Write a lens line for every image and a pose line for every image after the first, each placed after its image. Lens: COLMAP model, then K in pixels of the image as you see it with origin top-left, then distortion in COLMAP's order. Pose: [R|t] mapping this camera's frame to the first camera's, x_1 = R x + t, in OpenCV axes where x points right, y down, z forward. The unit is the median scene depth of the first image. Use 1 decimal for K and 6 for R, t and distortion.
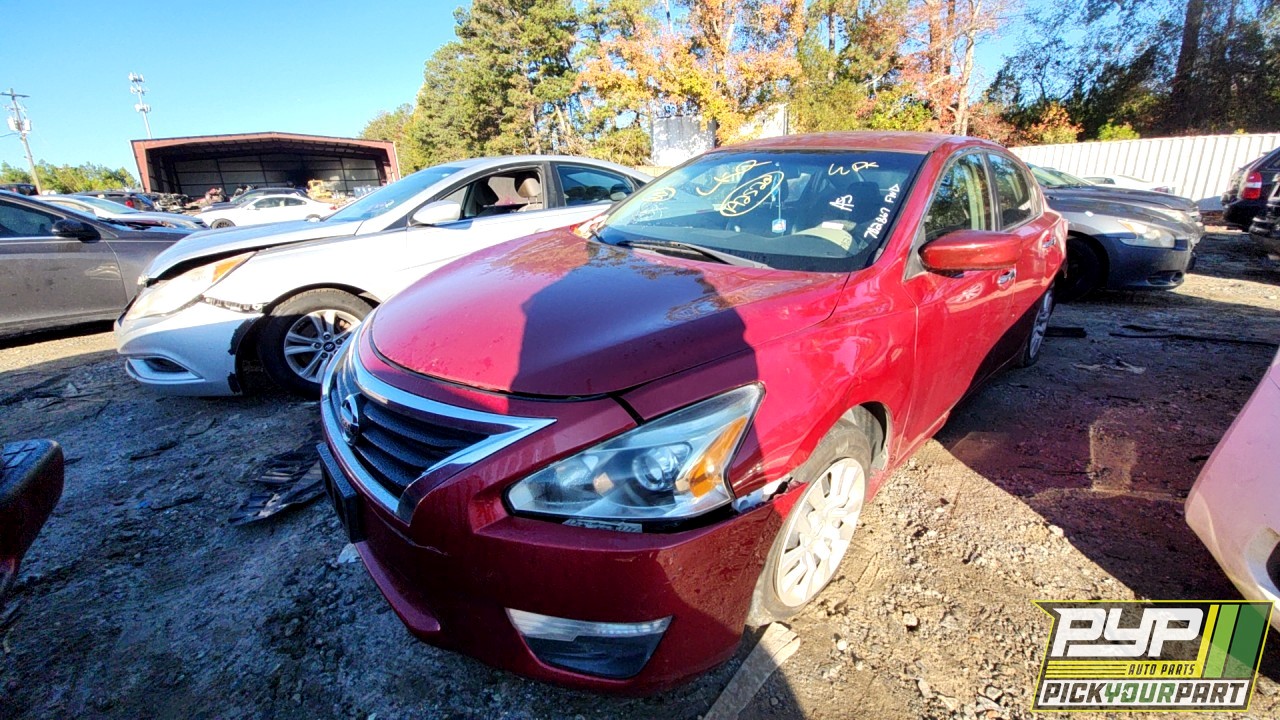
lens RADIAL K [[501.7, 0, 640.0], [0, 501.7, 360.0], [0, 0, 1]] dist [0.000449, -0.013039]
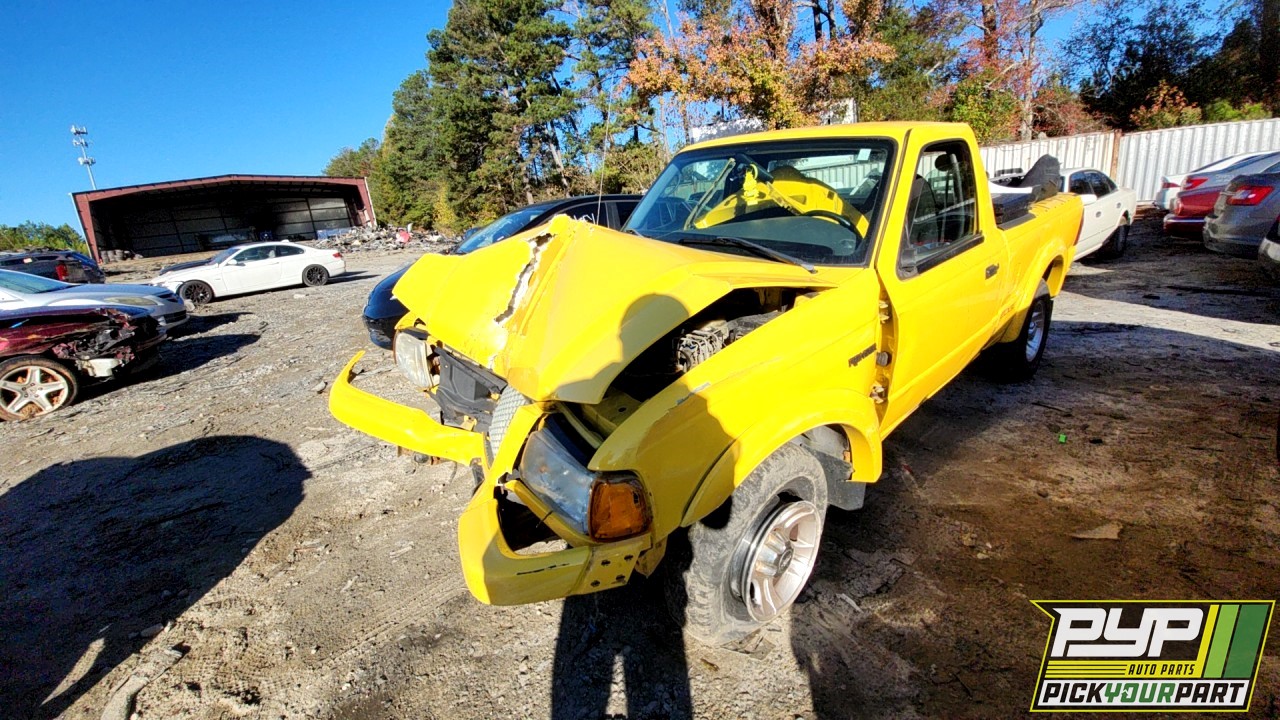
lens RADIAL K [[501.7, 0, 640.0], [0, 501.7, 360.0], [0, 0, 1]] dist [0.000449, -0.013039]
pose [[0.995694, -0.079107, 0.048318, -0.069753], [0.080889, 0.996068, -0.036121, -0.026674], [-0.045271, 0.039874, 0.998179, 0.074439]]
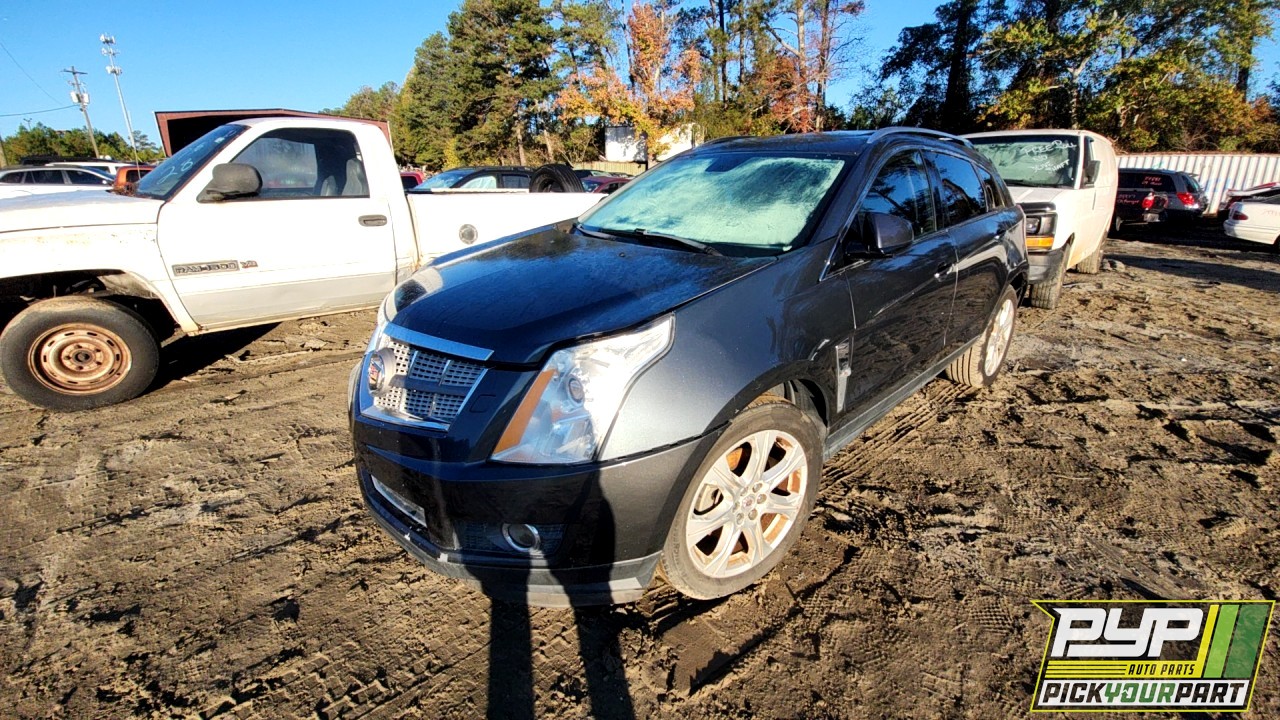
lens RADIAL K [[501.7, 0, 640.0], [0, 501.7, 360.0], [0, 0, 1]] dist [0.000449, -0.013039]
pose [[0.998227, 0.019997, 0.056068, 0.026184], [-0.021836, 0.999237, 0.032371, 0.065539], [-0.055378, -0.033538, 0.997902, -0.221104]]
